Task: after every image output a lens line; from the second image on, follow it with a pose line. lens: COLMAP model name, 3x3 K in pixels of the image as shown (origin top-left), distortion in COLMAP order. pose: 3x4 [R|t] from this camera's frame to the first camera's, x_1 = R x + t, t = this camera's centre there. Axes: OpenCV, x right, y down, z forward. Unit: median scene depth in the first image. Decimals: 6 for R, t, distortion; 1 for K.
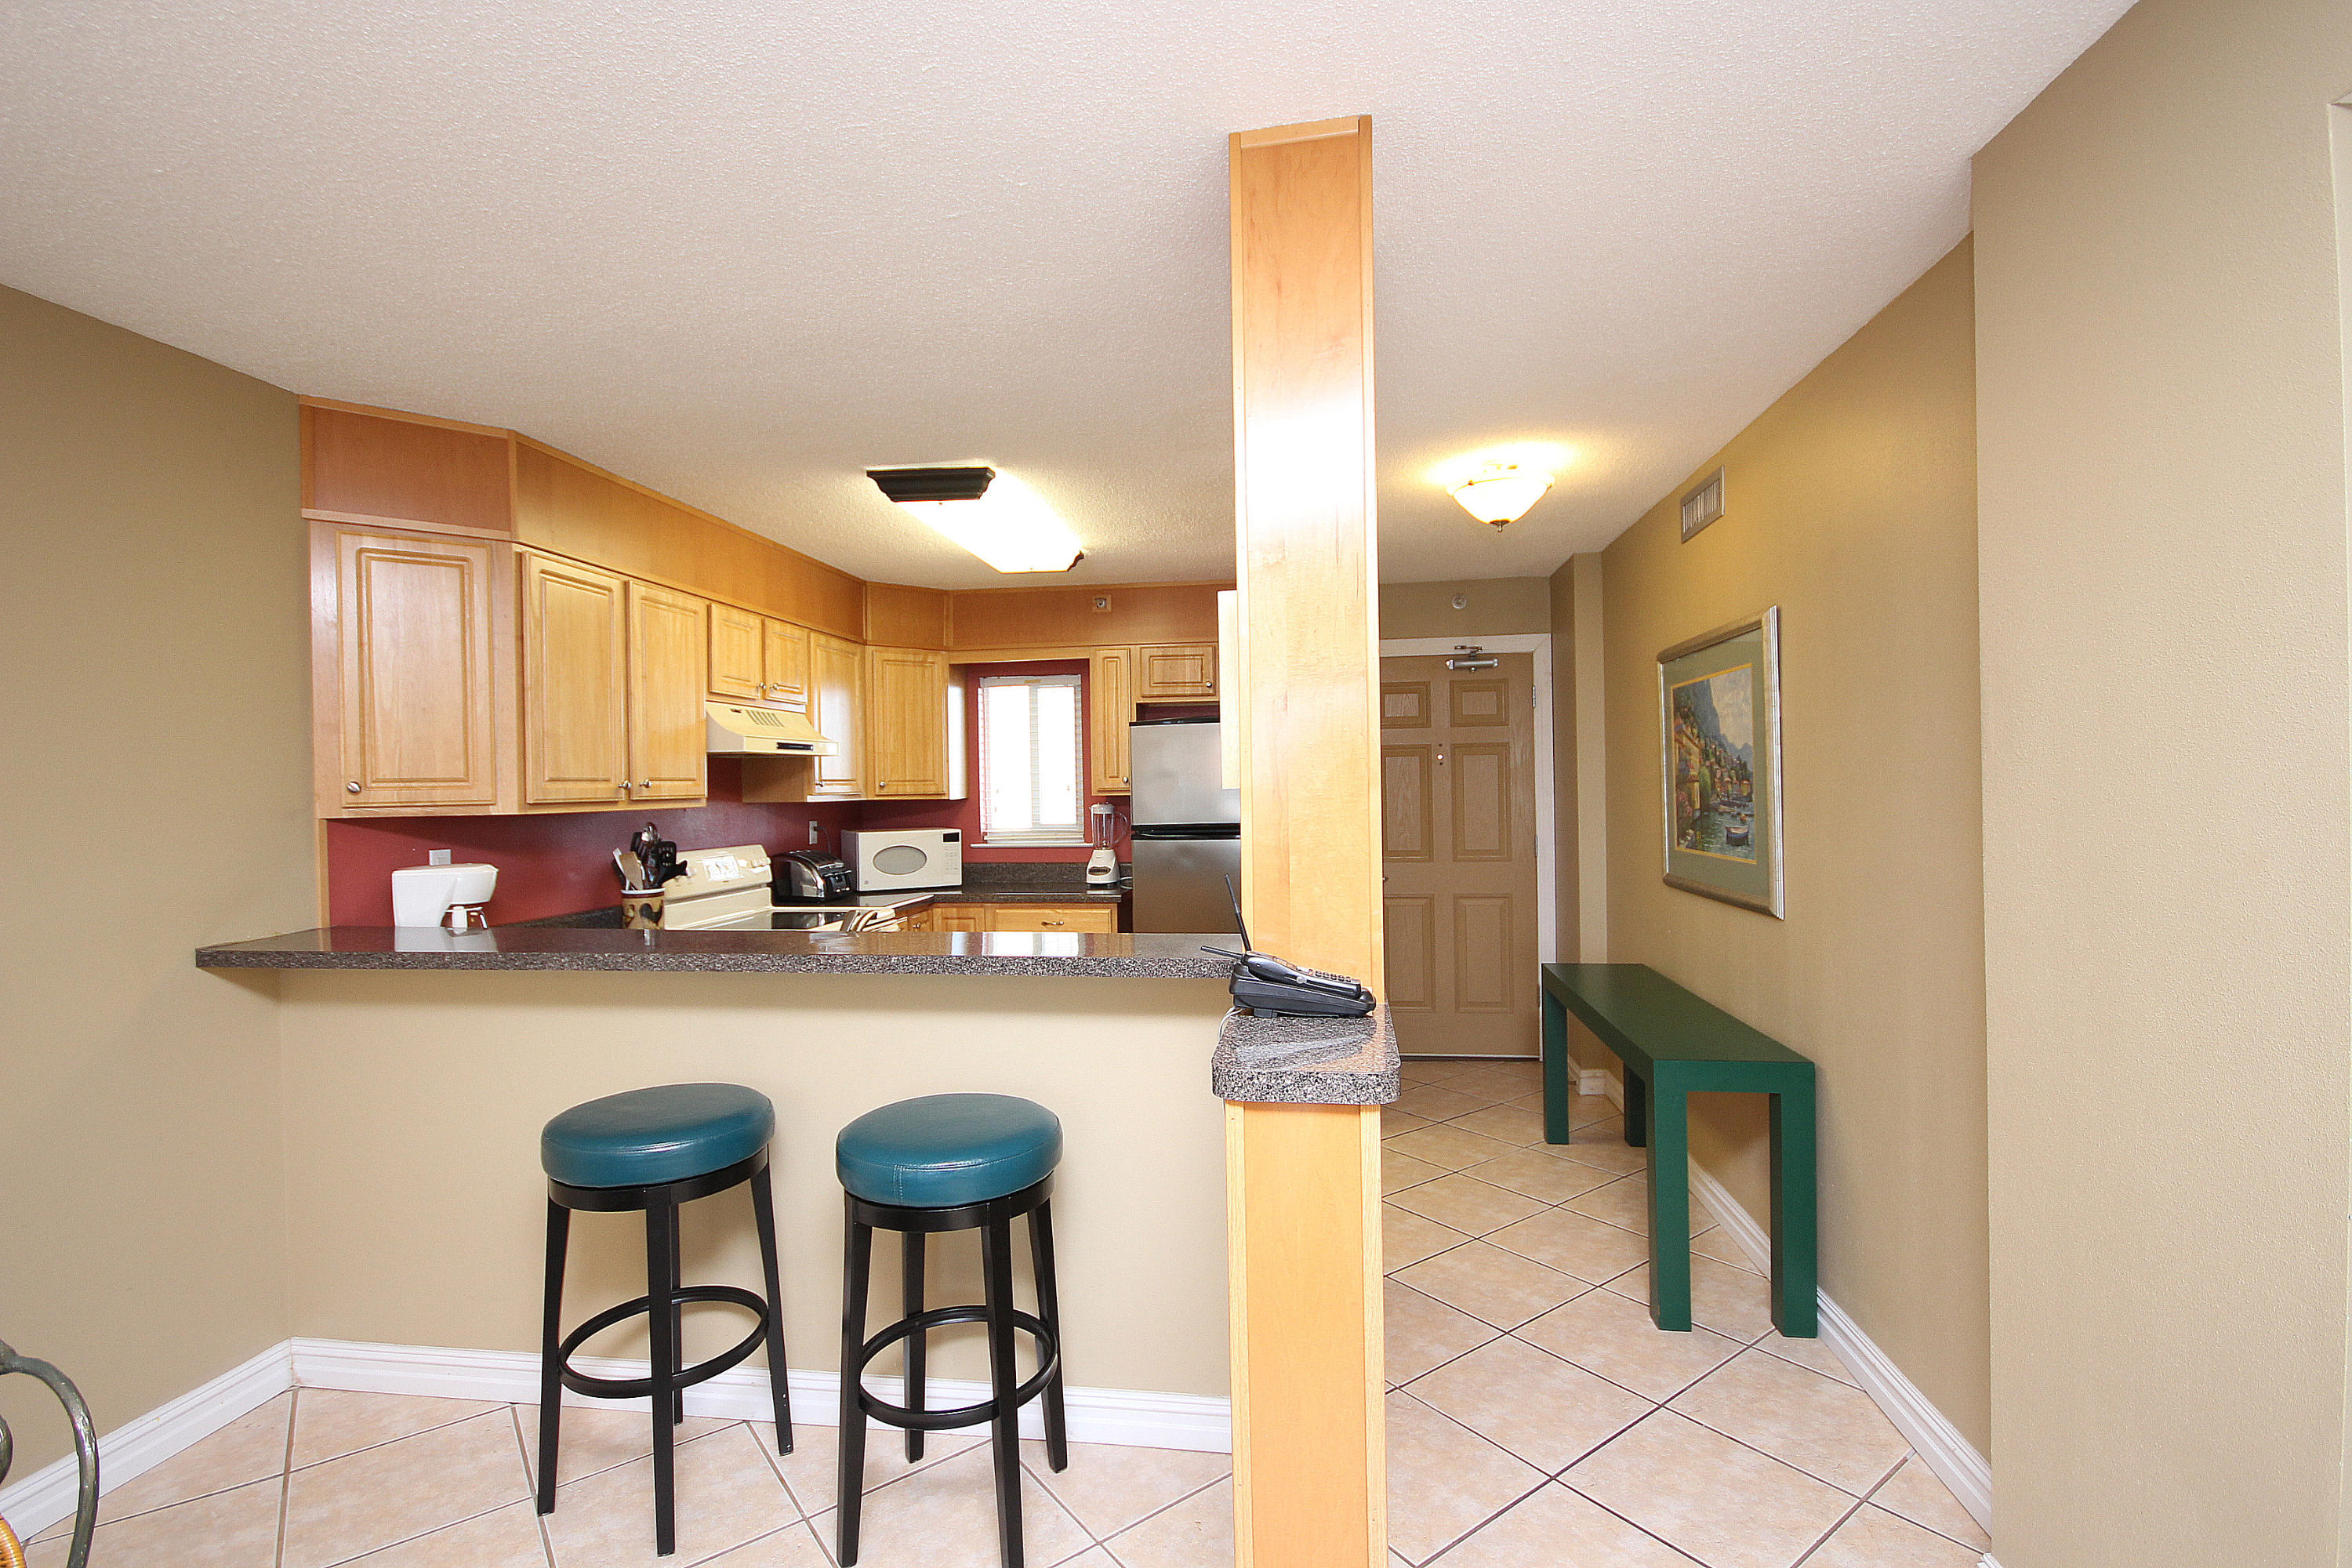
lens RADIAL K [[1074.8, 0, 1176.5], [0, 1074.8, 789.4], [0, 0, 1]] dist [0.008914, -0.011532]
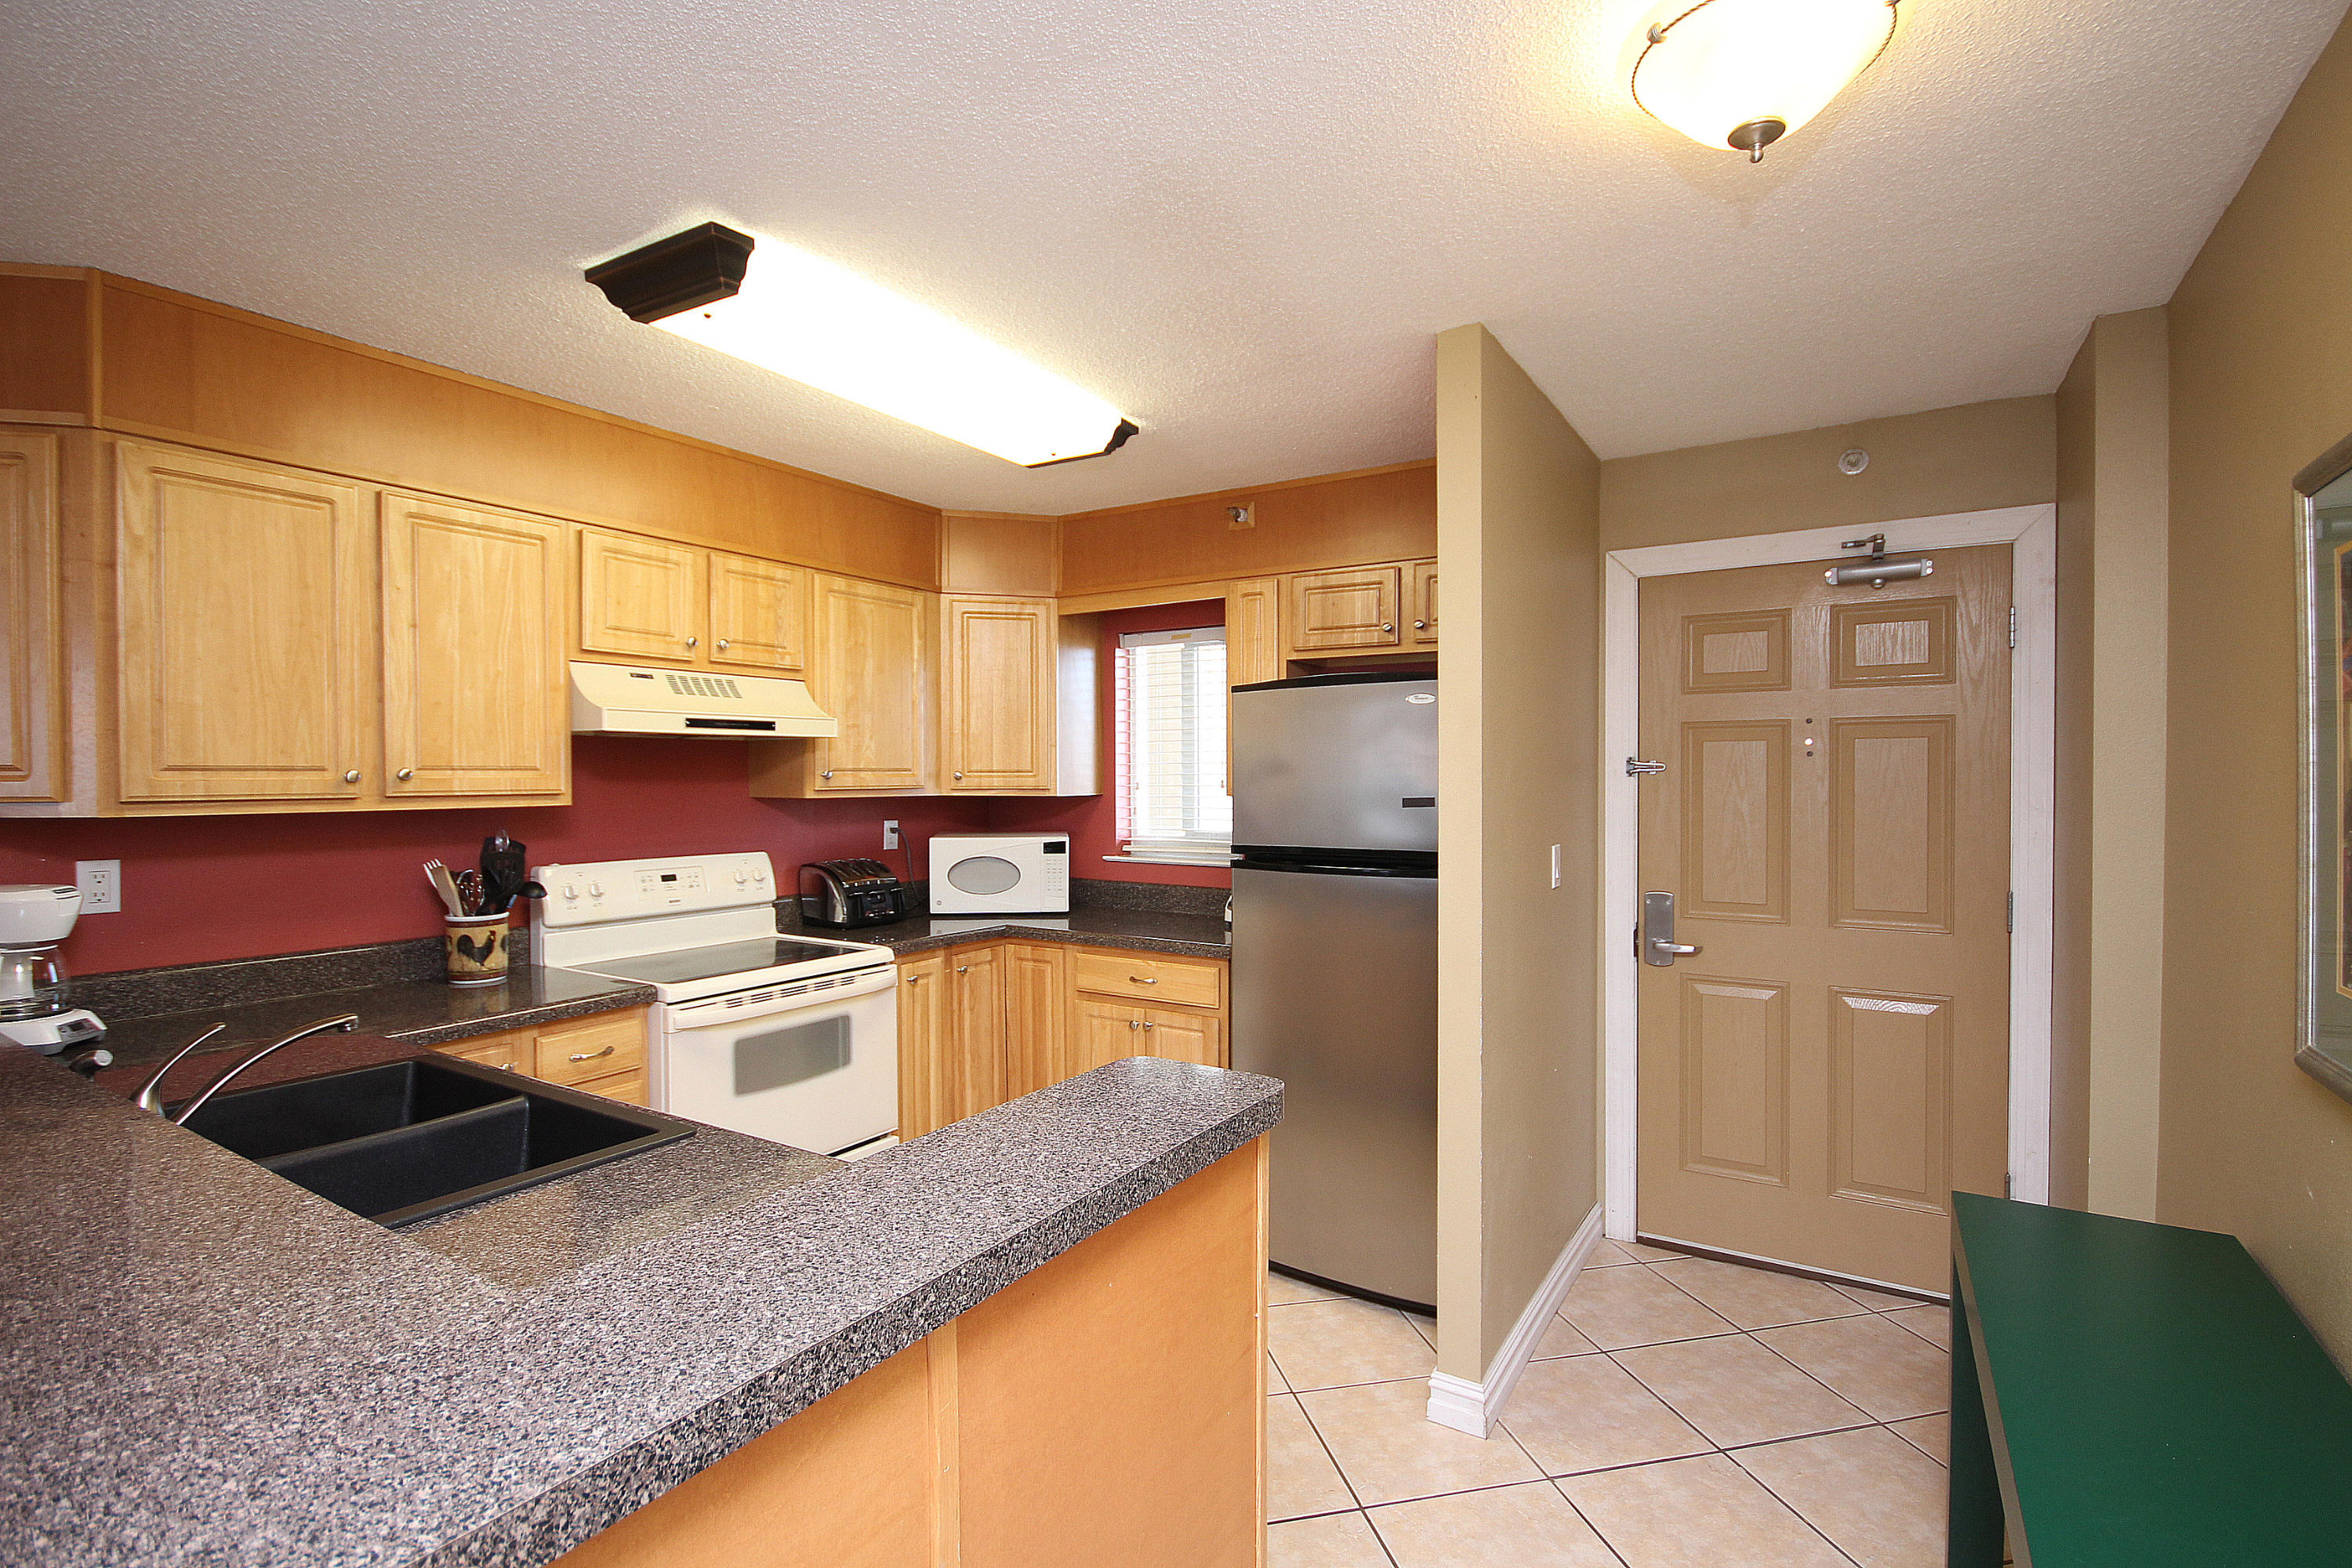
lens RADIAL K [[1074.8, 0, 1176.5], [0, 1074.8, 789.4], [0, 0, 1]] dist [0.008914, -0.011532]
pose [[0.915917, 0.020202, -0.400858, 0.174533], [-0.014949, 0.999757, 0.016228, -0.009555], [0.401089, -0.008871, 0.915996, 0.361560]]
